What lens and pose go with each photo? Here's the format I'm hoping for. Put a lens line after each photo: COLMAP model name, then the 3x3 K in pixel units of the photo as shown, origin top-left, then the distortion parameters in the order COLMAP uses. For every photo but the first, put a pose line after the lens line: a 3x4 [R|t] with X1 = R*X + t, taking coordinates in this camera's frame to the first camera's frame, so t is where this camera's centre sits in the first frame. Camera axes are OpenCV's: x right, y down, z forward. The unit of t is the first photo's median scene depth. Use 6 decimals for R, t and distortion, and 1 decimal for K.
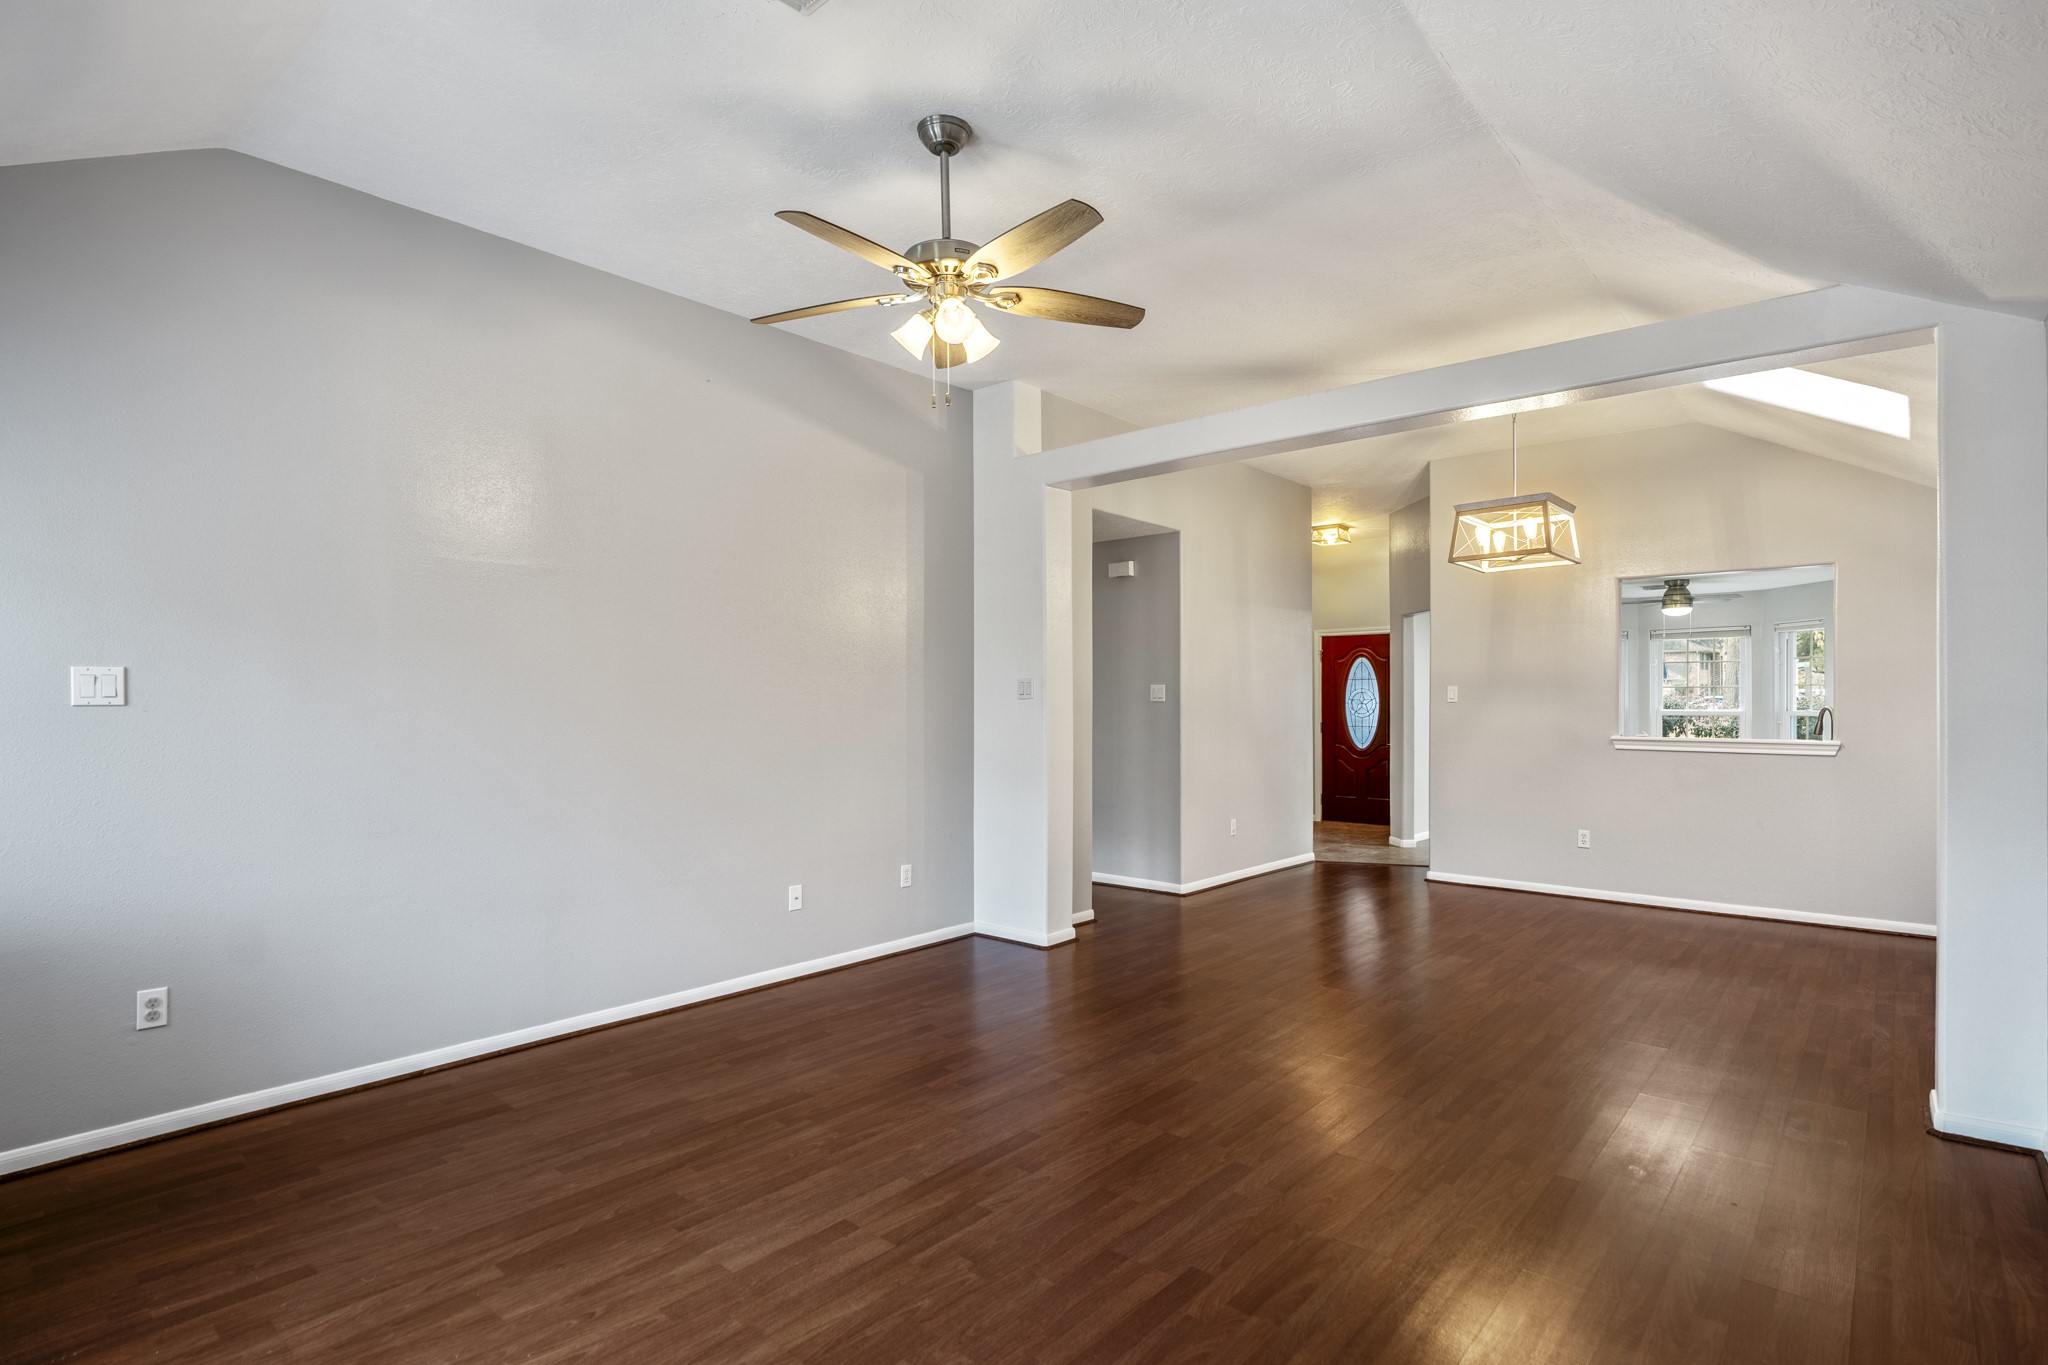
lens RADIAL K [[1006.0, 0, 1016.5], [0, 1006.0, 707.9], [0, 0, 1]] dist [-0.001697, 0.000423]
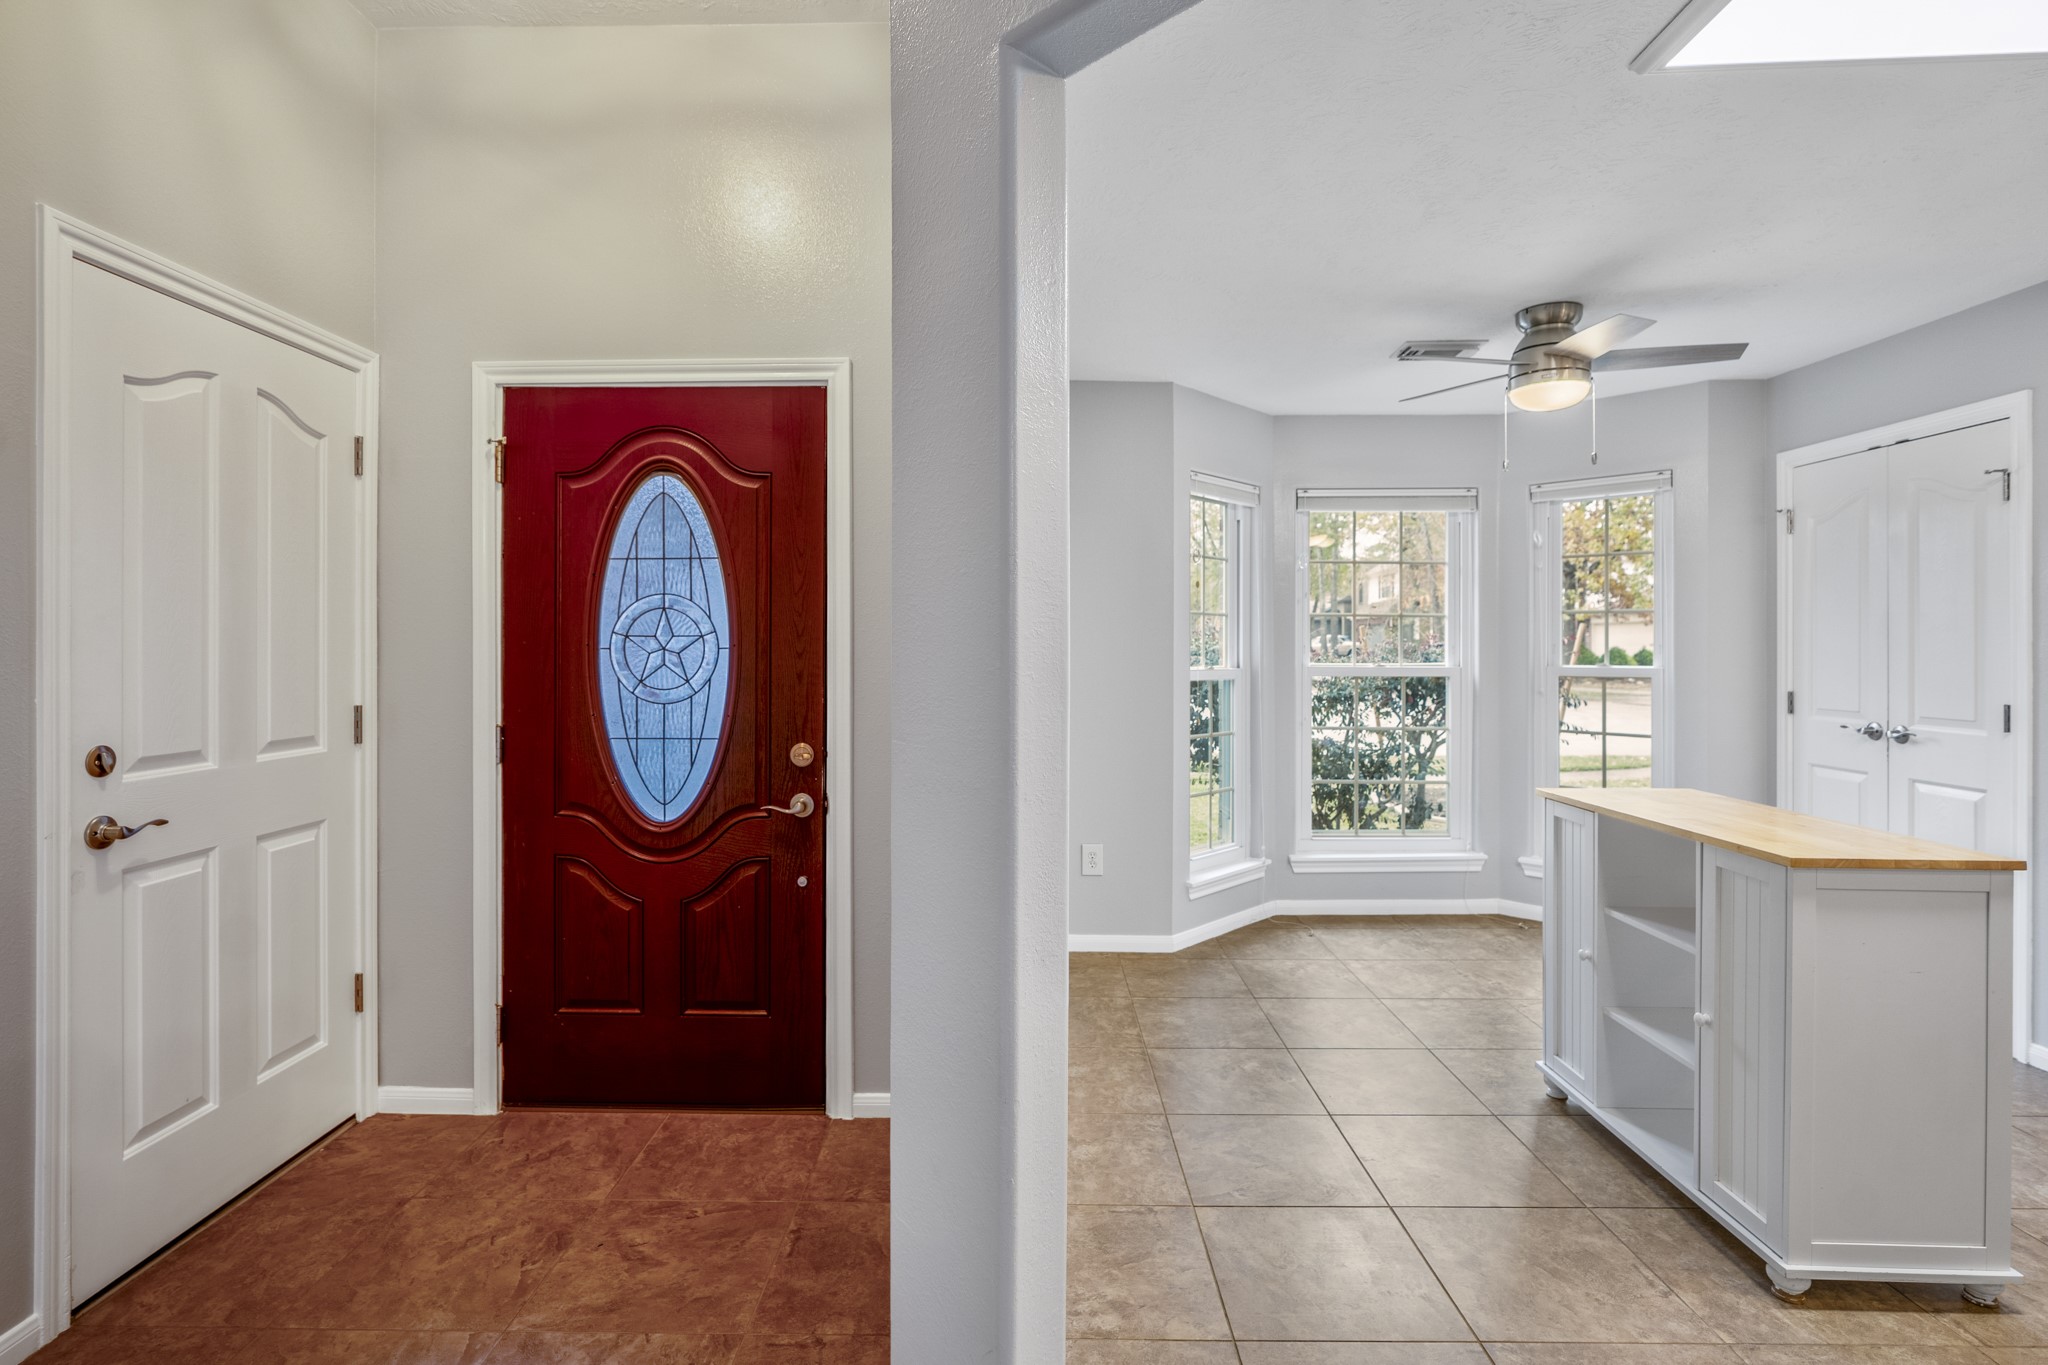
lens RADIAL K [[995.8, 0, 1011.2], [0, 995.8, 643.1], [0, 0, 1]] dist [-0.004105, -0.000343]
pose [[0.759613, 0.003908, 0.650363, 0.333852], [0.002183, 0.999961, -0.008559, -0.005420], [-0.650371, 0.007921, 0.759575, 1.022119]]
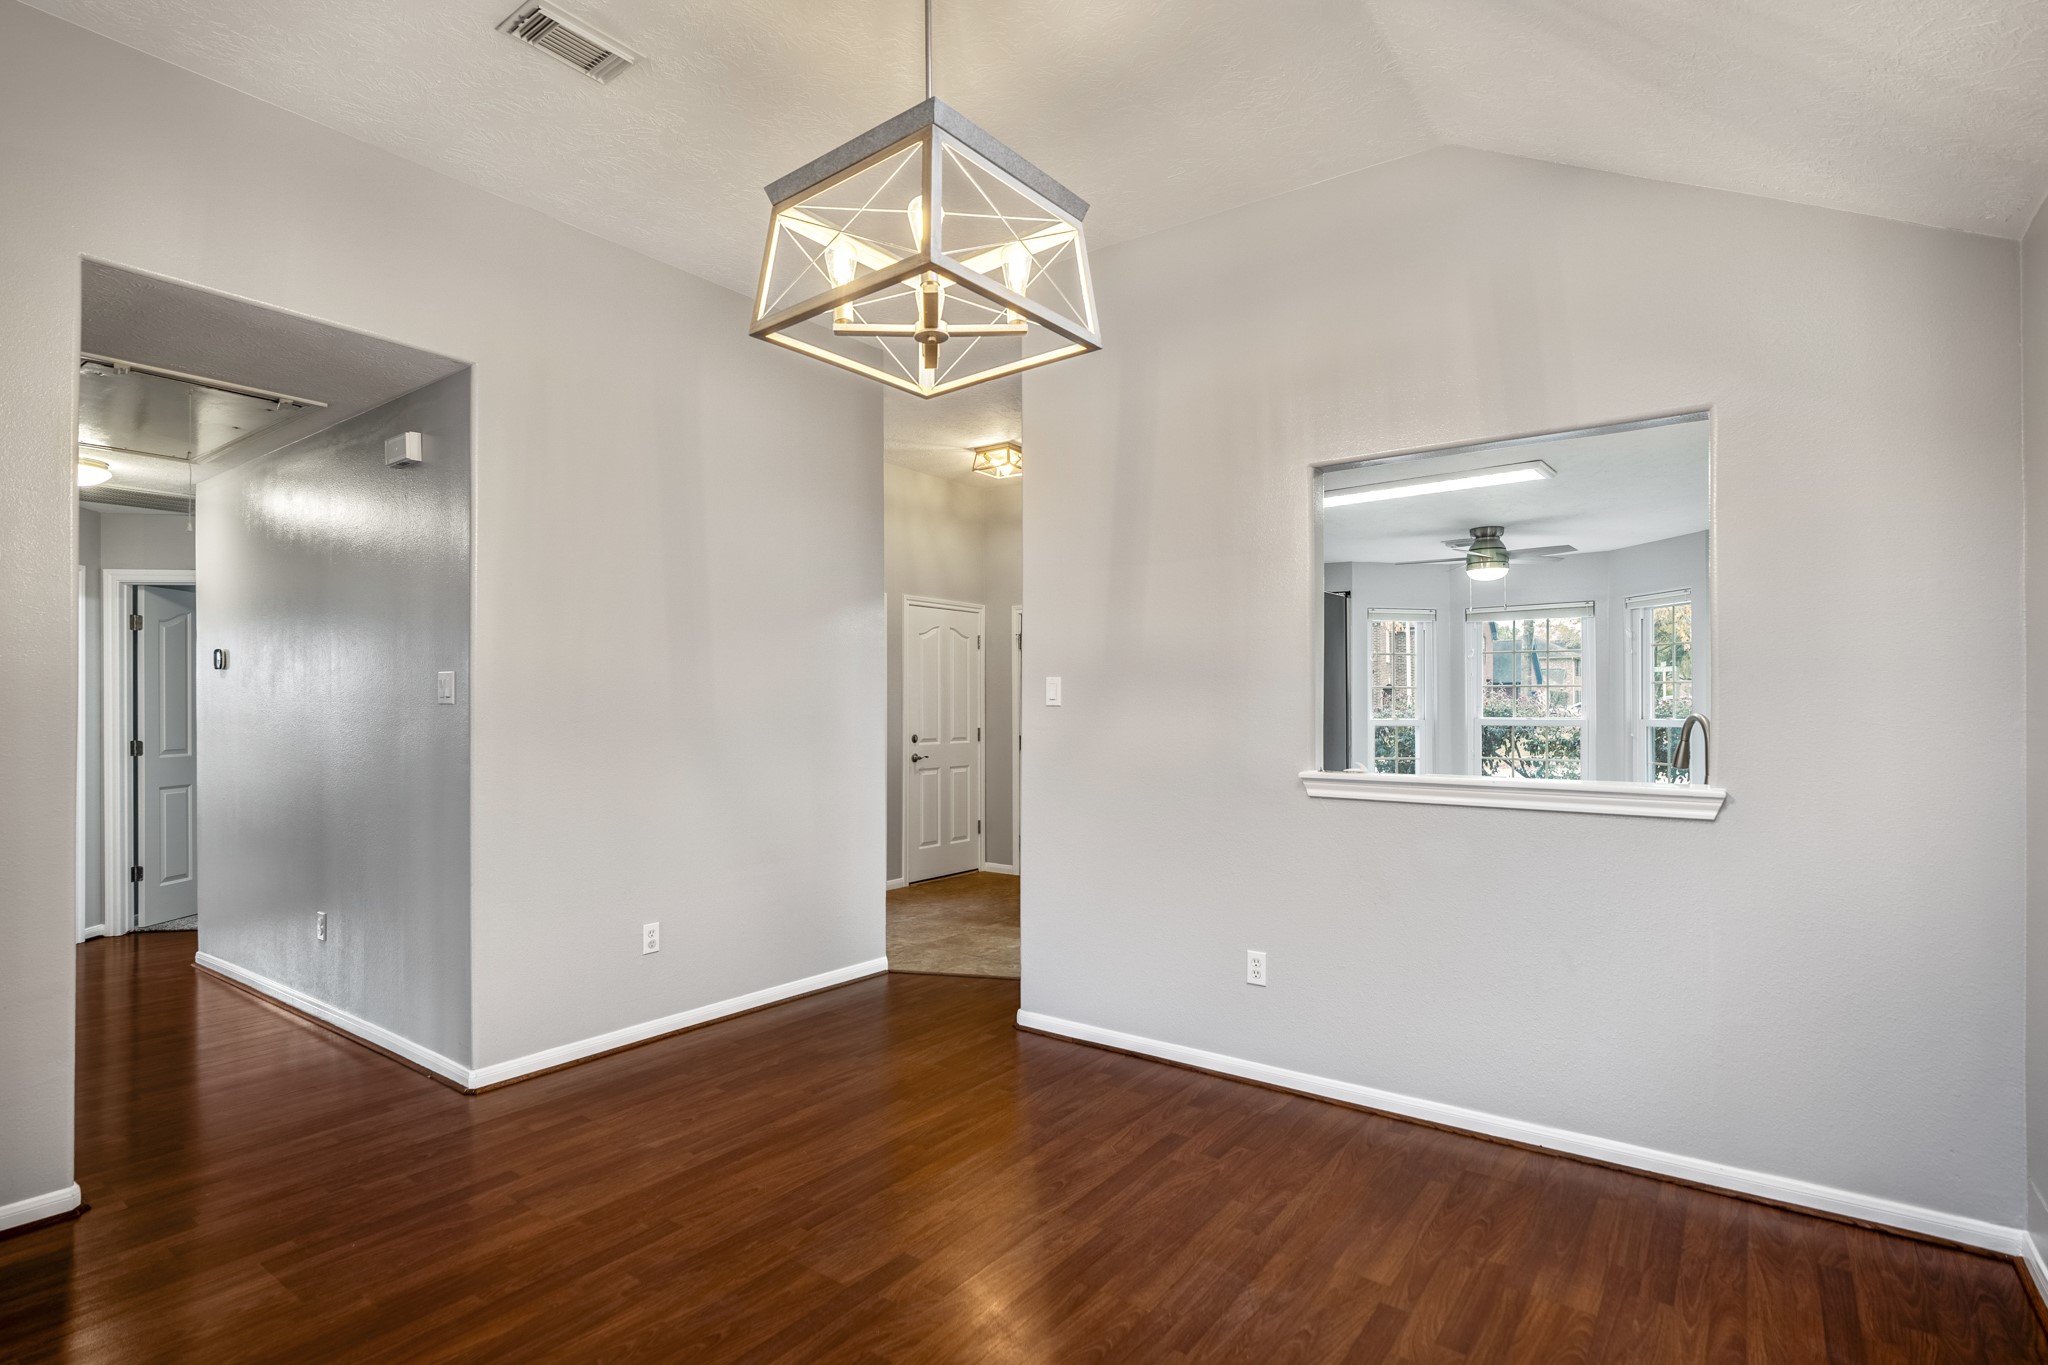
lens RADIAL K [[1007.0, 0, 998.8], [0, 1007.0, 704.6], [0, 0, 1]] dist [-0.005312, 0.000467]
pose [[0.997326, 0.001282, 0.073069, 0.331813], [-0.000580, 0.999953, -0.009631, -0.000614], [-0.073078, 0.009563, 0.997280, 0.412958]]
